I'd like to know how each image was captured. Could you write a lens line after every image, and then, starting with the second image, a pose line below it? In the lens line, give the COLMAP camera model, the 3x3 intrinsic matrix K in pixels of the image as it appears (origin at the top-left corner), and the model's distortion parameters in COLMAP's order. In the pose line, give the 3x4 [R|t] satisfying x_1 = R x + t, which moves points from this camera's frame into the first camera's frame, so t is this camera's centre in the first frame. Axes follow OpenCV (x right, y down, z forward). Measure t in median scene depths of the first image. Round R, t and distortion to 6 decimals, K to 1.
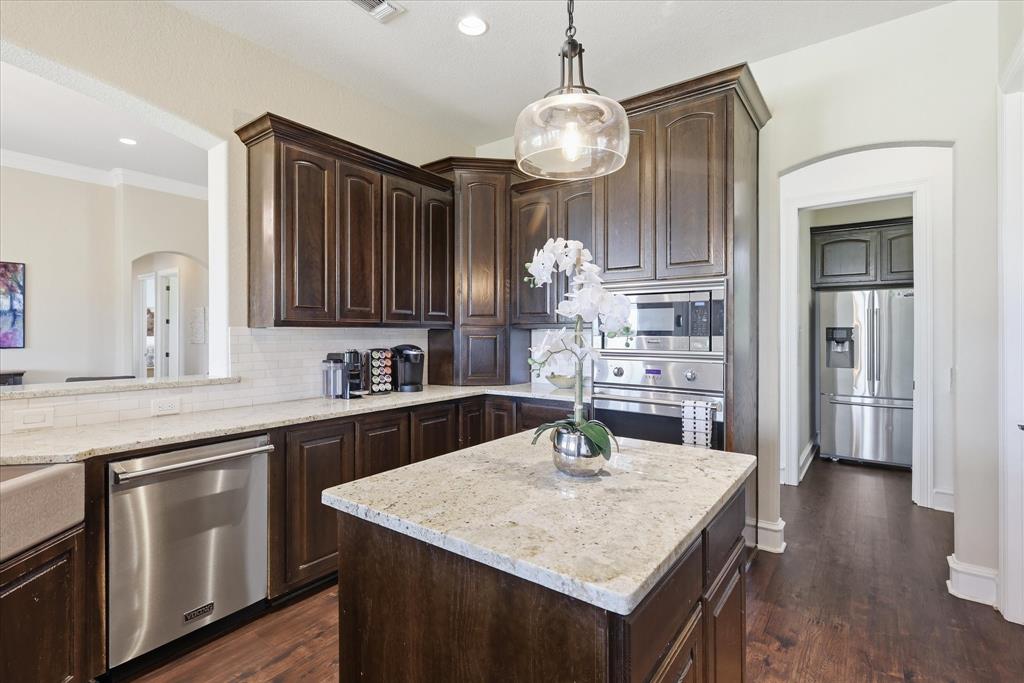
lens RADIAL K [[484.8, 0, 513.7], [0, 484.8, 329.9], [0, 0, 1]] dist [-0.000863, -0.000182]
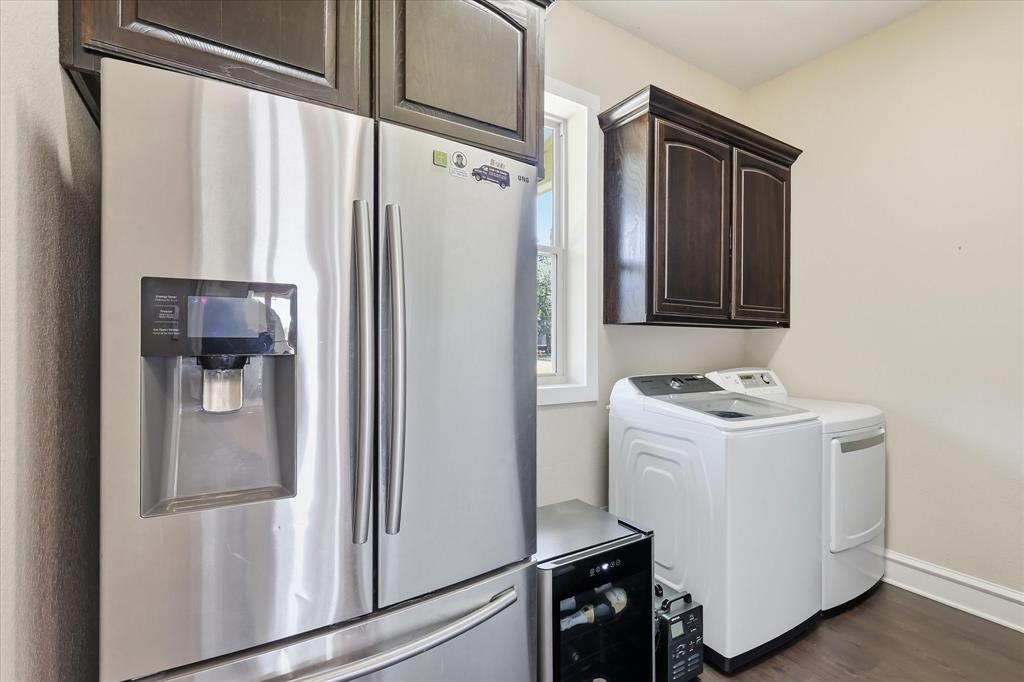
lens RADIAL K [[454.4, 0, 515.9], [0, 454.4, 341.2], [0, 0, 1]] dist [0.001108, -0.000146]
pose [[0.342874, 0.002651, 0.939378, 0.553467], [-0.013717, 0.999904, 0.002185, 0.015904], [-0.939281, -0.013635, 0.342877, 0.841737]]
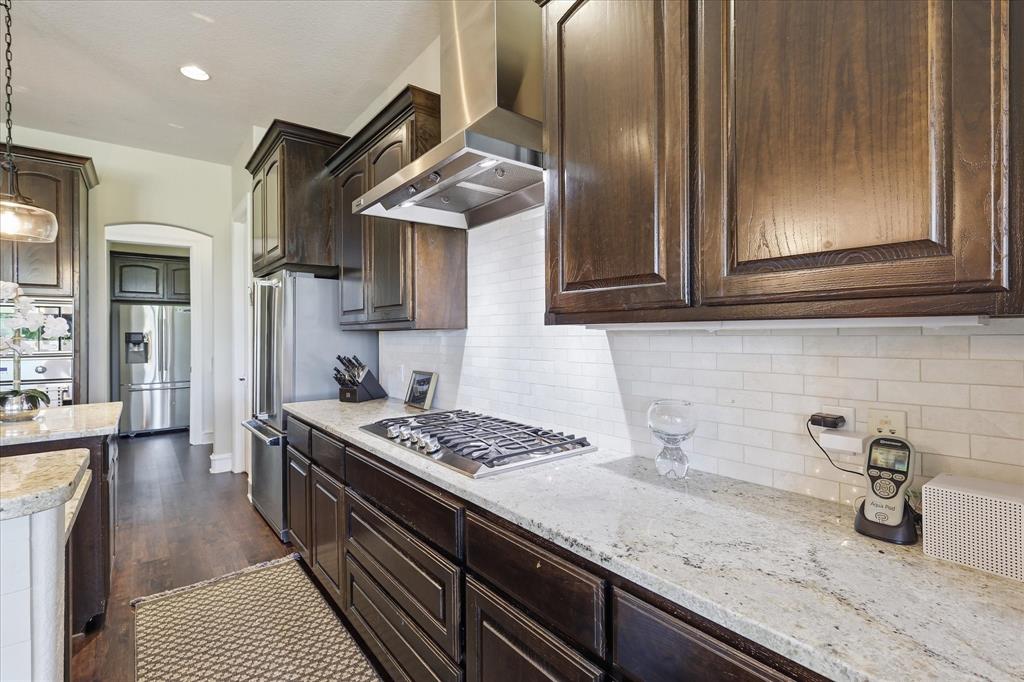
lens RADIAL K [[454.4, 0, 515.9], [0, 454.4, 341.2], [0, 0, 1]] dist [0.001108, -0.000146]
pose [[0.244328, -0.006886, 0.969668, -0.259286], [-0.009845, 0.999906, 0.009581, -0.003885], [-0.969643, -0.011887, 0.244237, -0.283660]]
